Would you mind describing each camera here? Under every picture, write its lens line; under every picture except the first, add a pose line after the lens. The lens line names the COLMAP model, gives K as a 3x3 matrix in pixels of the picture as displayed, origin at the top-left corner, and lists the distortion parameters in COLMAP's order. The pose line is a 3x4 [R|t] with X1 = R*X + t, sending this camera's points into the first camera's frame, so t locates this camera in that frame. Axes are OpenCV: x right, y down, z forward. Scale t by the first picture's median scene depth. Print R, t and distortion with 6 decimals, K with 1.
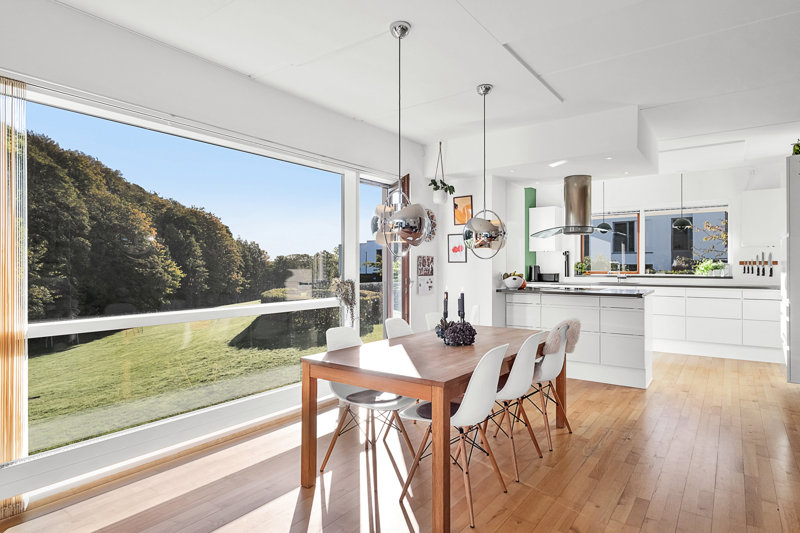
lens RADIAL K [[450.3, 0, 397.9], [0, 450.3, 269.3], [0, 0, 1]] dist [-0.000897, -0.000060]
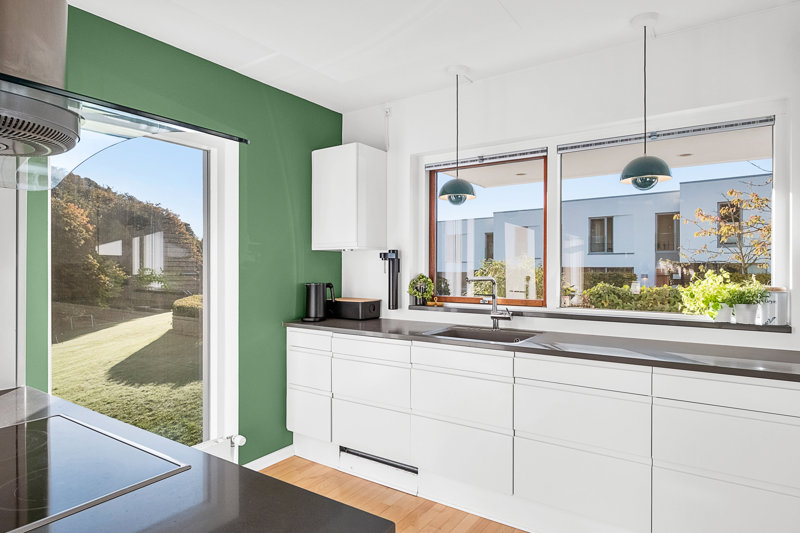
lens RADIAL K [[469.9, 0, 398.3], [0, 469.9, 265.4], [0, 0, 1]] dist [-0.009655, -0.000313]
pose [[0.999328, 0.001474, 0.036626, 0.364273], [-0.001099, 0.999947, -0.010254, -0.021213], [-0.036639, 0.010207, 0.999276, 0.551348]]
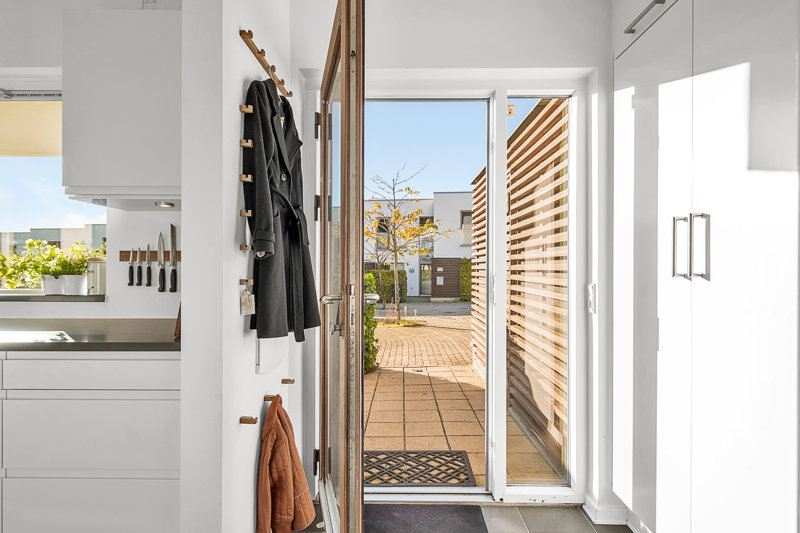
lens RADIAL K [[407.0, 0, 396.4], [0, 407.0, 266.6], [0, 0, 1]] dist [-0.000705, 0.000480]
pose [[0.814917, 0.003722, 0.579566, 0.620574], [0.003232, 0.999935, -0.010965, -0.001149], [-0.579569, 0.010808, 0.814851, 0.515084]]
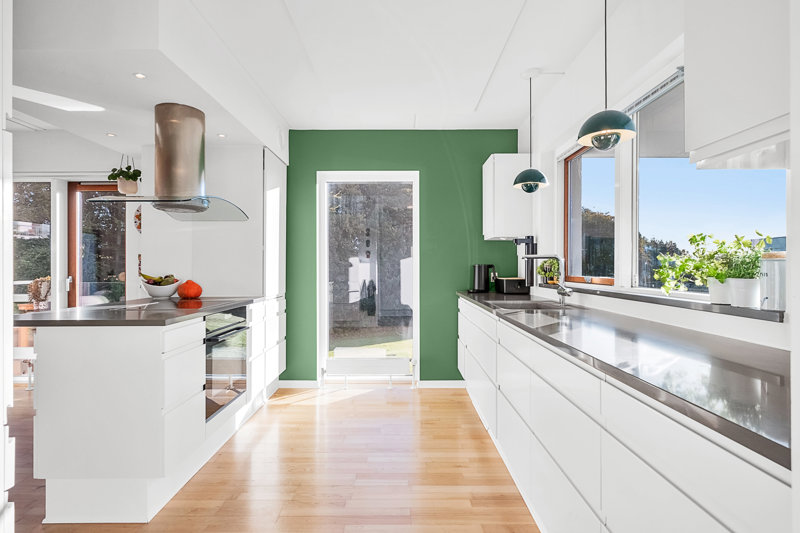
lens RADIAL K [[407.0, 0, 398.8], [0, 407.0, 263.1], [0, 0, 1]] dist [-0.000705, 0.000480]
pose [[0.589694, -0.008119, -0.807586, 0.660215], [-0.005211, 0.999890, -0.013858, -0.002920], [0.807610, 0.012380, 0.589587, 0.613217]]
